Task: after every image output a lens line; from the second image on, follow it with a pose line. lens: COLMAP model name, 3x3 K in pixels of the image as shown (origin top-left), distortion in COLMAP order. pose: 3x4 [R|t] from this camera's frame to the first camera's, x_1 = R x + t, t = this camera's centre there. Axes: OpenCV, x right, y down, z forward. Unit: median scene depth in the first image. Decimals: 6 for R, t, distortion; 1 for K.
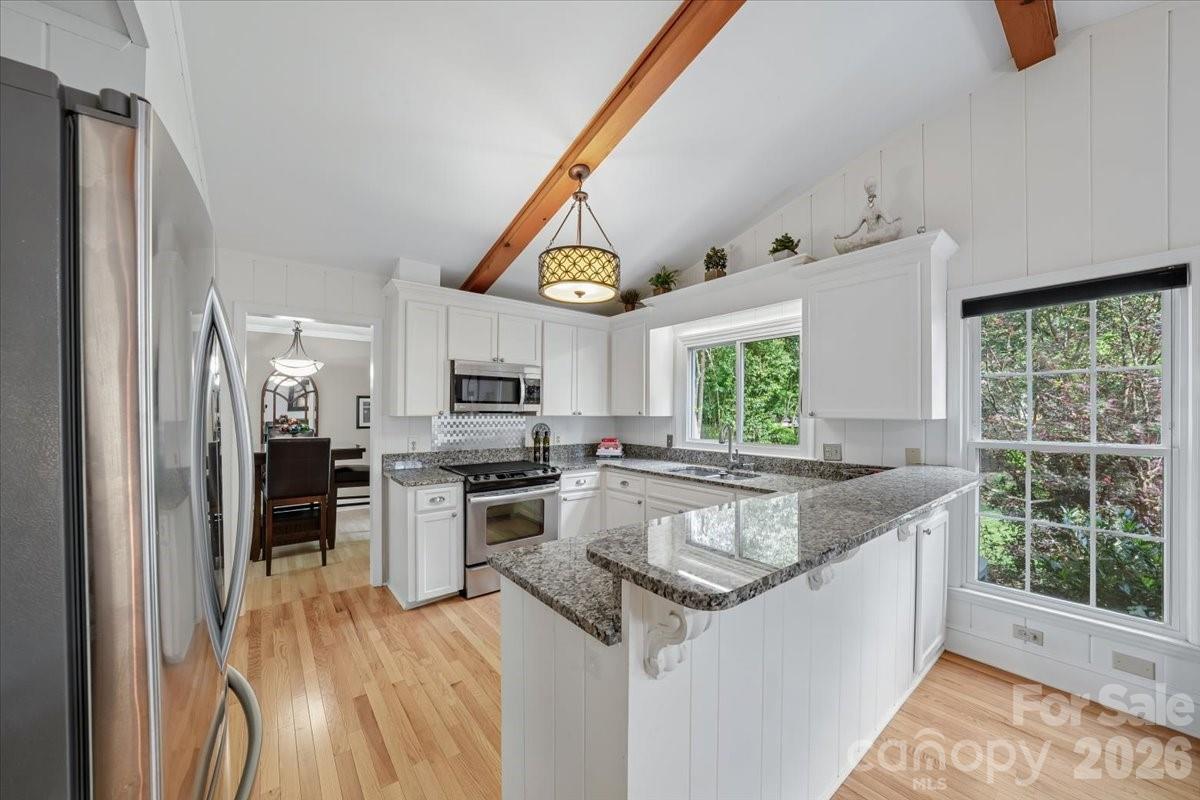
lens RADIAL K [[430.6, 0, 626.6], [0, 430.6, 411.7], [0, 0, 1]] dist [-0.007247, 0.000137]
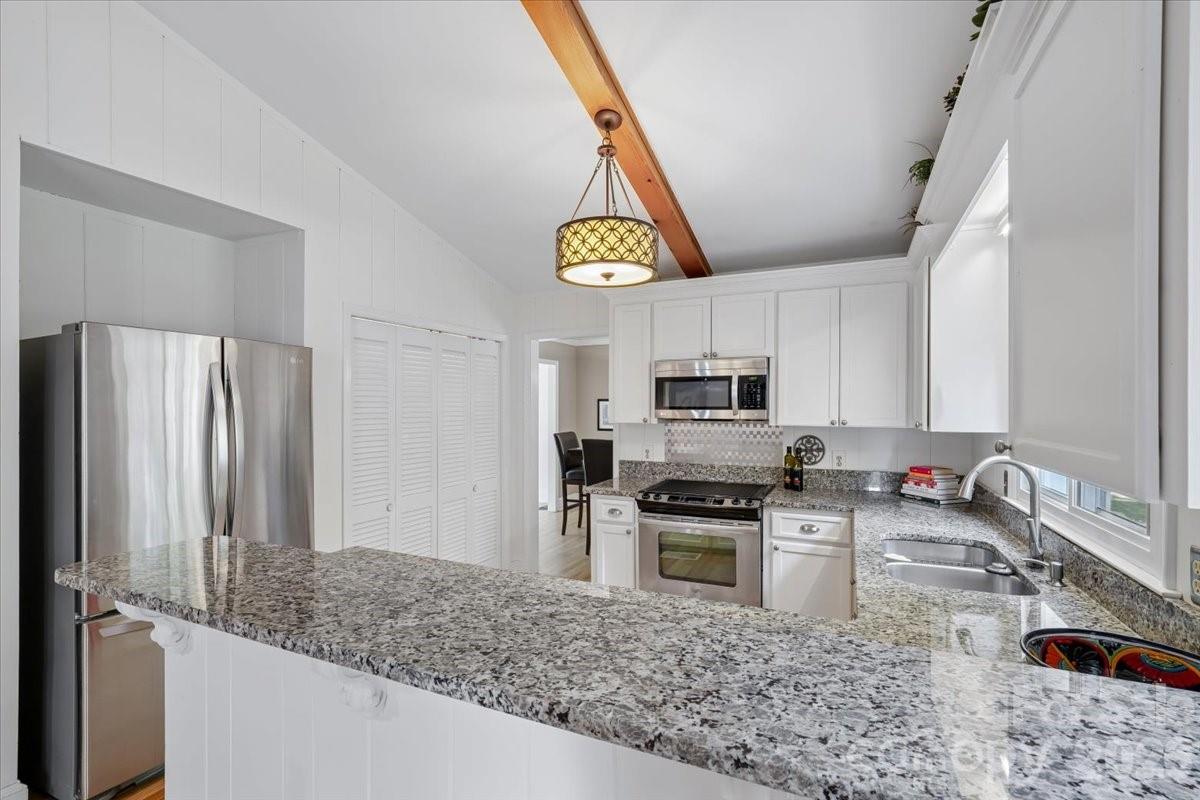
lens RADIAL K [[545.2, 0, 599.0], [0, 545.2, 412.5], [0, 0, 1]] dist [-0.003253, 0.000076]
pose [[0.415247, 0.004787, -0.909696, 0.555483], [0.003201, 0.999972, 0.006723, -0.020744], [0.909703, -0.005704, 0.415221, 0.397950]]
